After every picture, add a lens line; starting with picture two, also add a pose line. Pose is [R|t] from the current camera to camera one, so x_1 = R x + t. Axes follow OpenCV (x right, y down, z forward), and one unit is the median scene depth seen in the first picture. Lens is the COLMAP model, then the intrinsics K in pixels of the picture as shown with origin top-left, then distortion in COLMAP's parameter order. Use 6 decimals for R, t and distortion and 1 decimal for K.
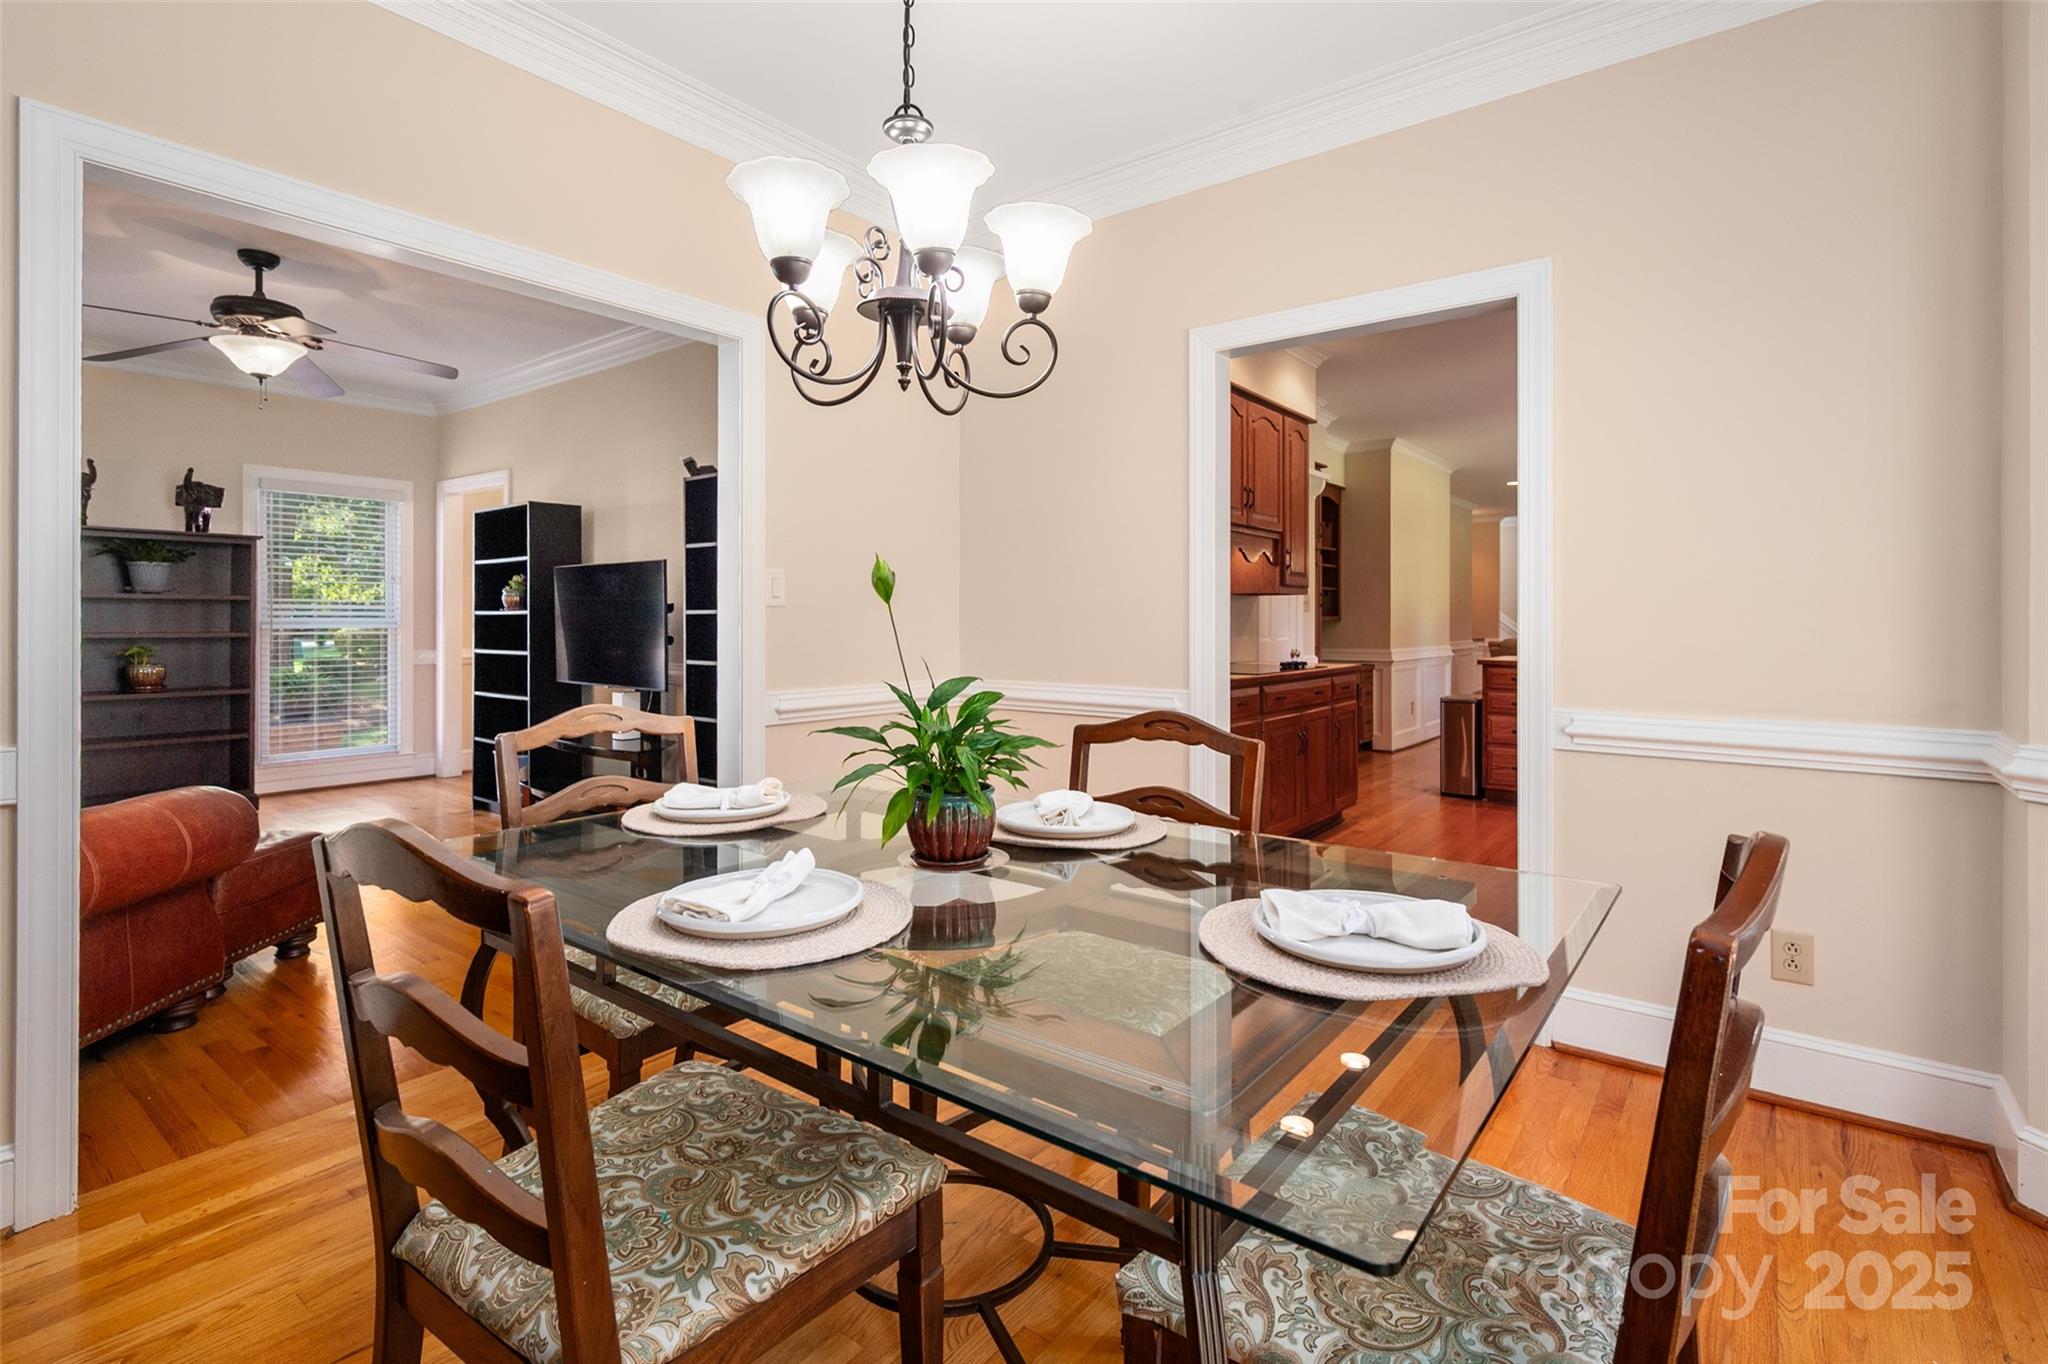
lens RADIAL K [[972.2, 0, 1028.9], [0, 972.2, 627.0], [0, 0, 1]] dist [0.003136, 0.001172]
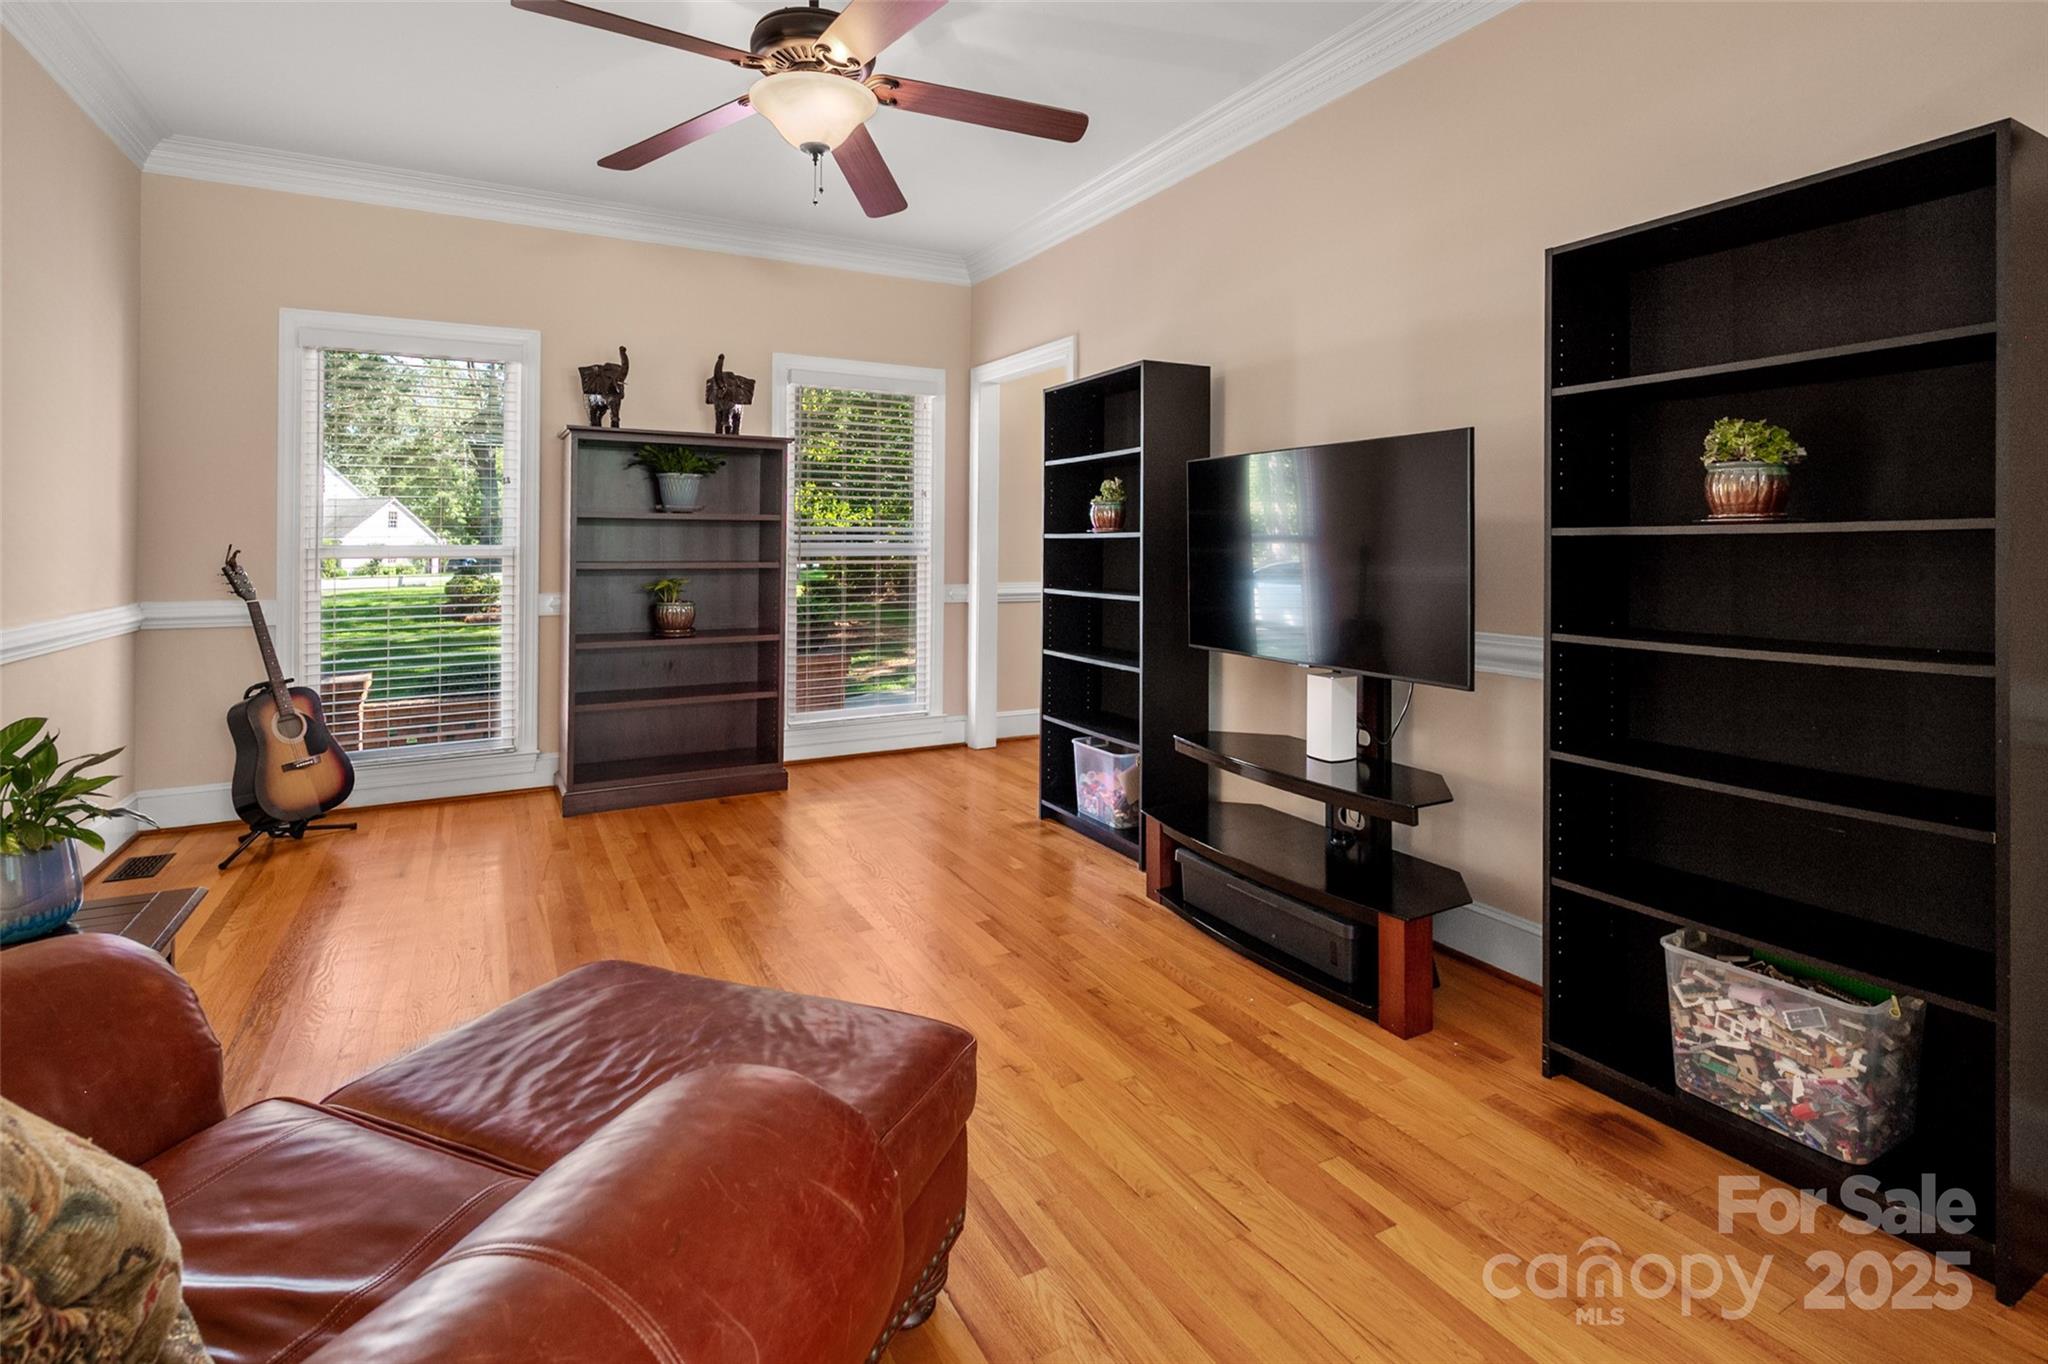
lens RADIAL K [[972.2, 0, 1030.7], [0, 972.2, 545.3], [0, 0, 1]] dist [0.003136, 0.001172]
pose [[0.921610, 0.000866, -0.388115, -0.314563], [-0.004059, 0.999964, -0.007407, -0.002835], [0.388095, 0.008402, 0.921581, 0.363042]]
